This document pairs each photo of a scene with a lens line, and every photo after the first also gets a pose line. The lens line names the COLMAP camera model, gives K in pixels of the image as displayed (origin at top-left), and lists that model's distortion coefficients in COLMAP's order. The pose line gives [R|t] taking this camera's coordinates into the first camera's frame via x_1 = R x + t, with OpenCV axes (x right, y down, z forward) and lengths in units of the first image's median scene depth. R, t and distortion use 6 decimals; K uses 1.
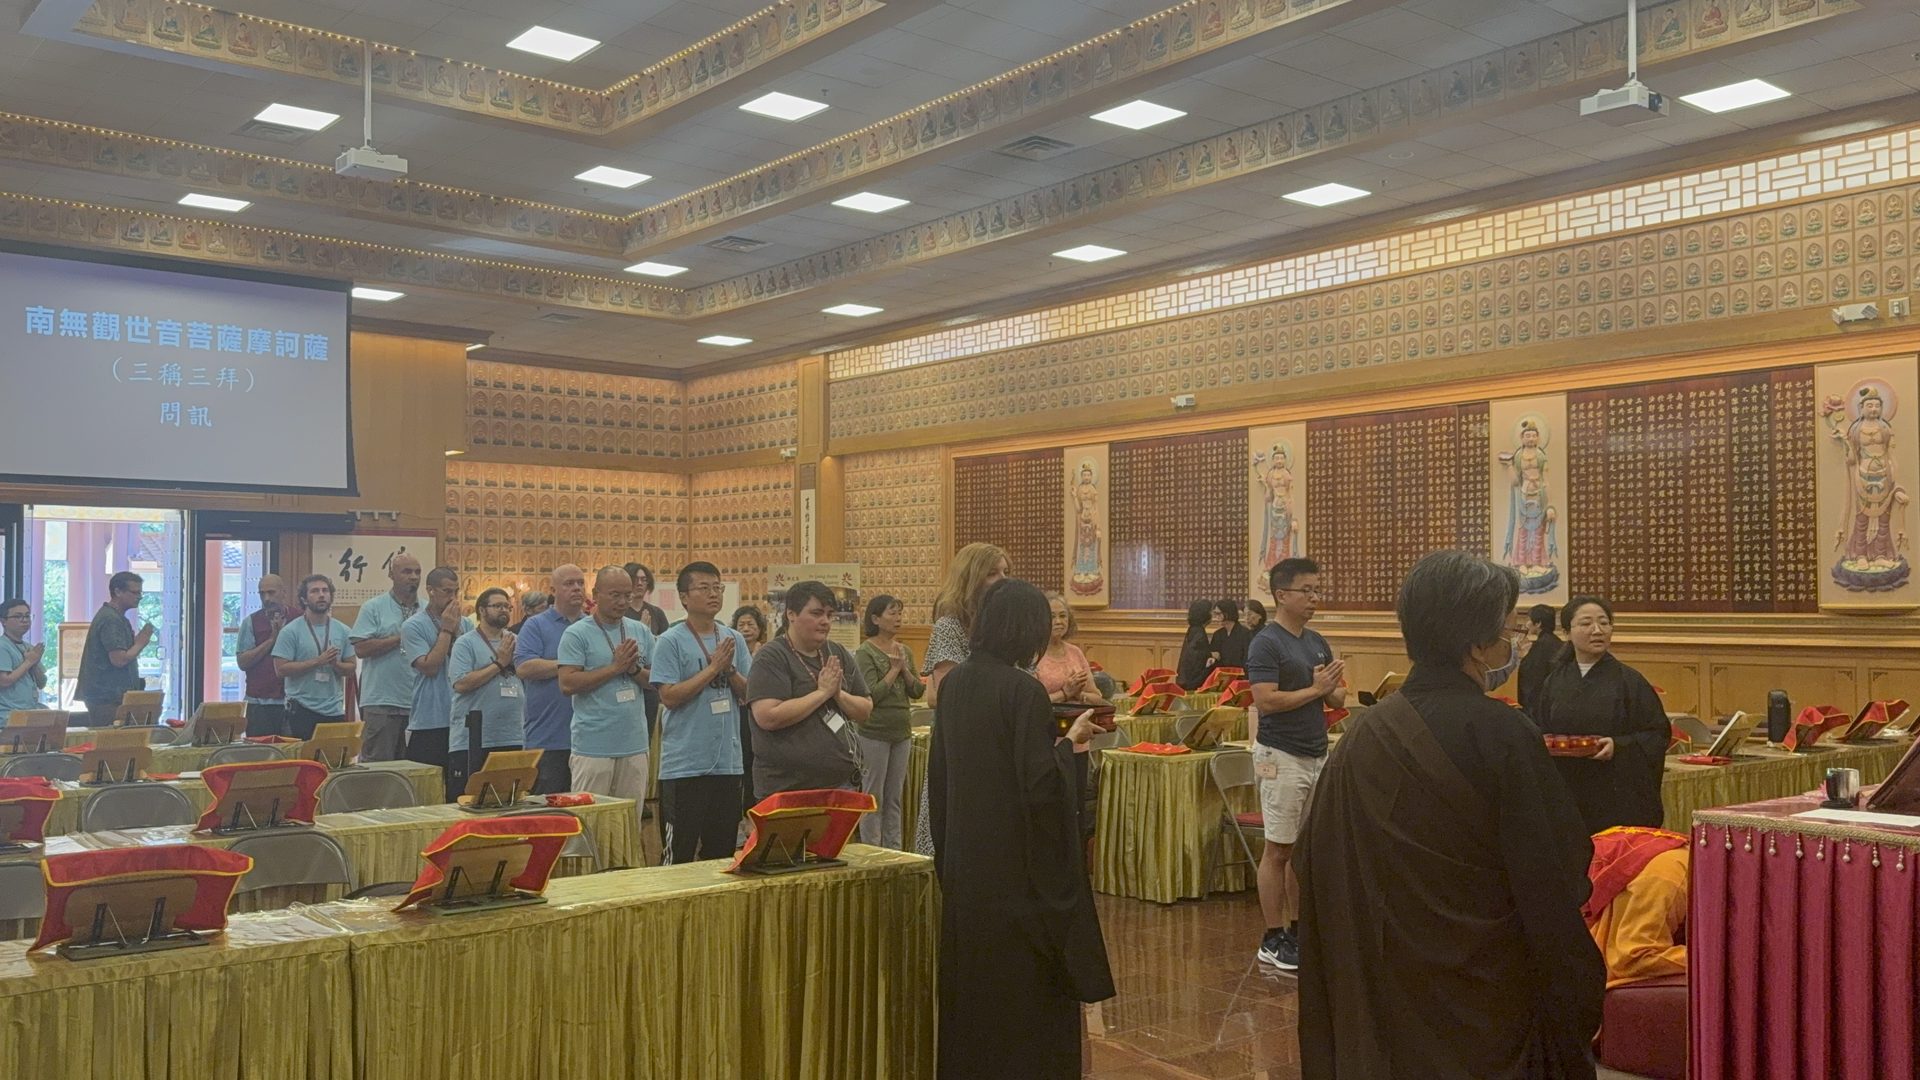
lens RADIAL K [[1598.2, 0, 950.8], [0, 1598.2, 549.1], [0, 0, 1]] dist [0.161653, -0.350752]
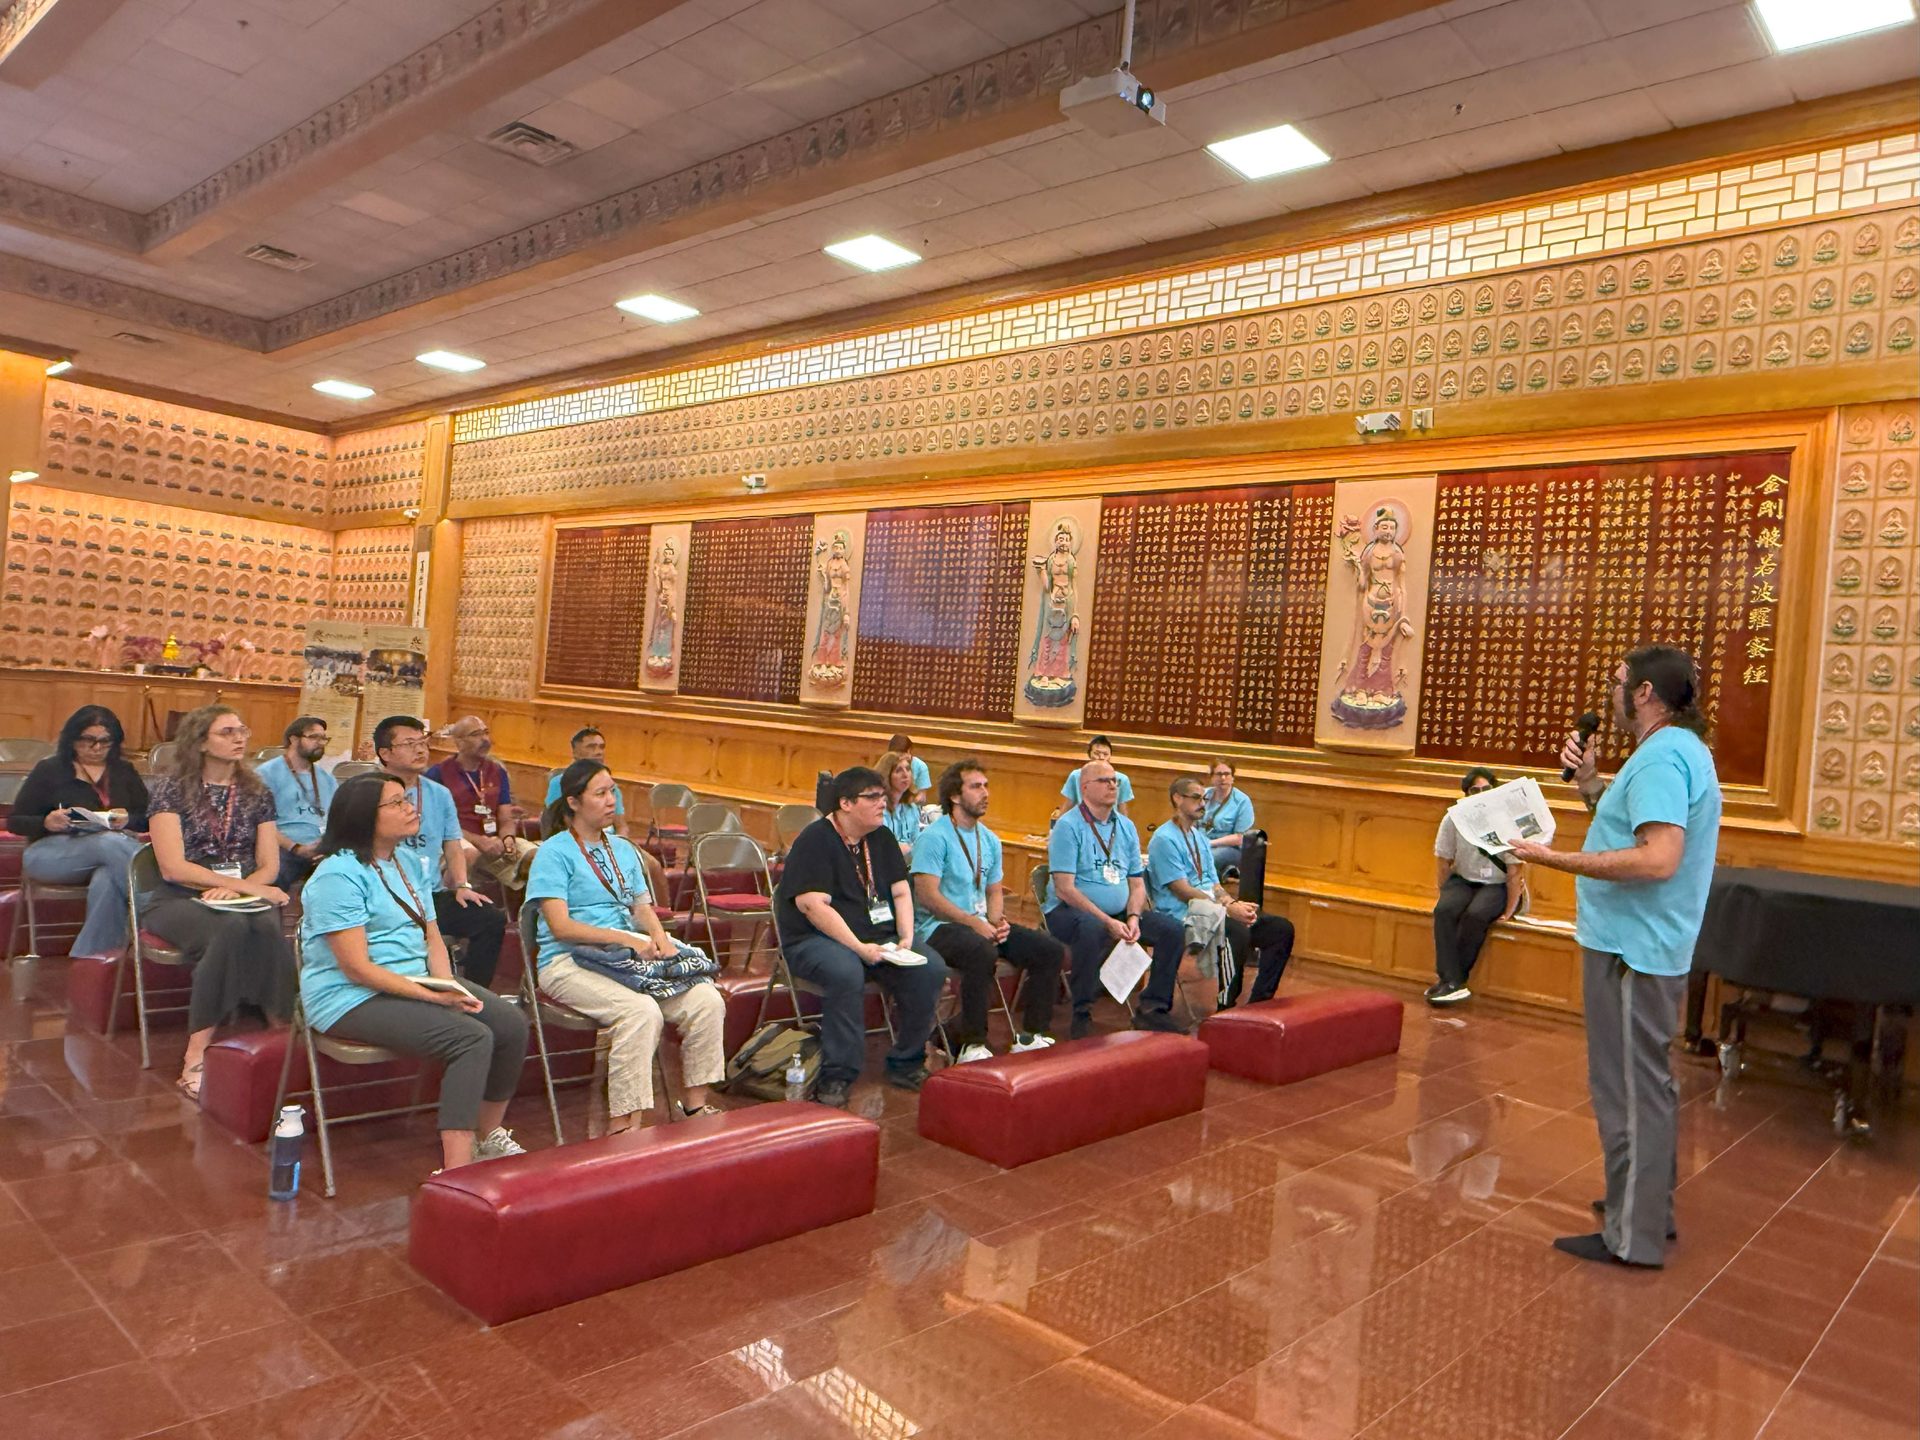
lens RADIAL K [[1292.8, 0, 960.0], [0, 1292.8, 720.0], [0, 0, 1]] dist [-0.015209, 0.001639]
pose [[0.987653, 0.078108, 0.135793, 0.209500], [-0.084093, 0.995698, 0.038901, 0.010385], [-0.132171, -0.049840, 0.989973, 0.268768]]
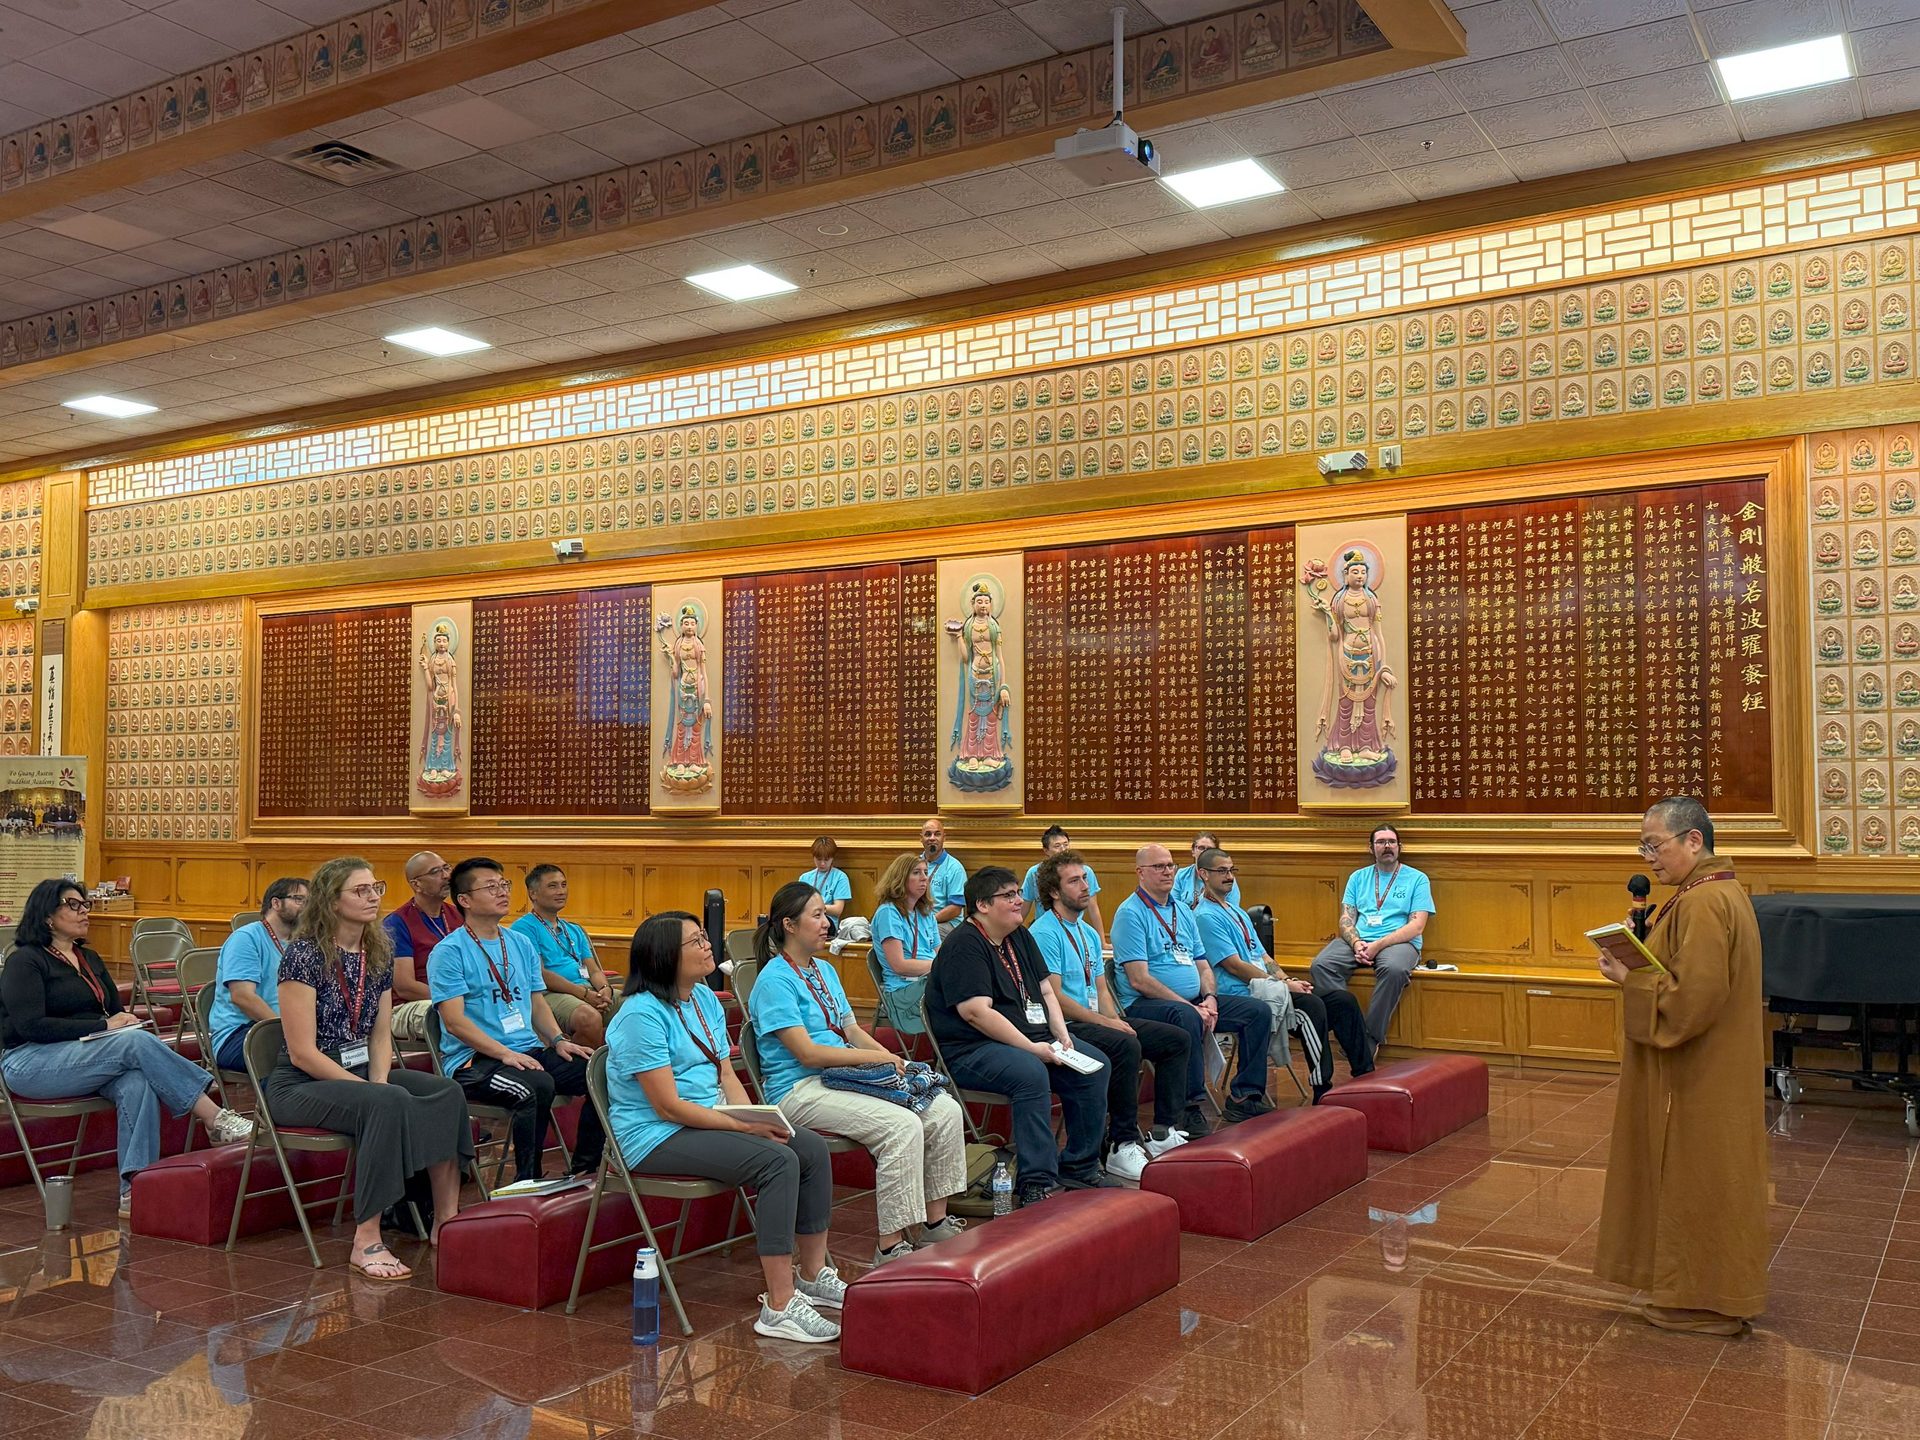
lens RADIAL K [[1708.6, 0, 951.7], [0, 1708.6, 729.4], [0, 0, 1]] dist [0.170943, -0.388445]
pose [[0.943762, 0.013242, 0.330359, 0.055425], [-0.007891, 0.999815, -0.017531, 0.011234], [-0.330530, 0.013938, 0.943693, 0.184958]]
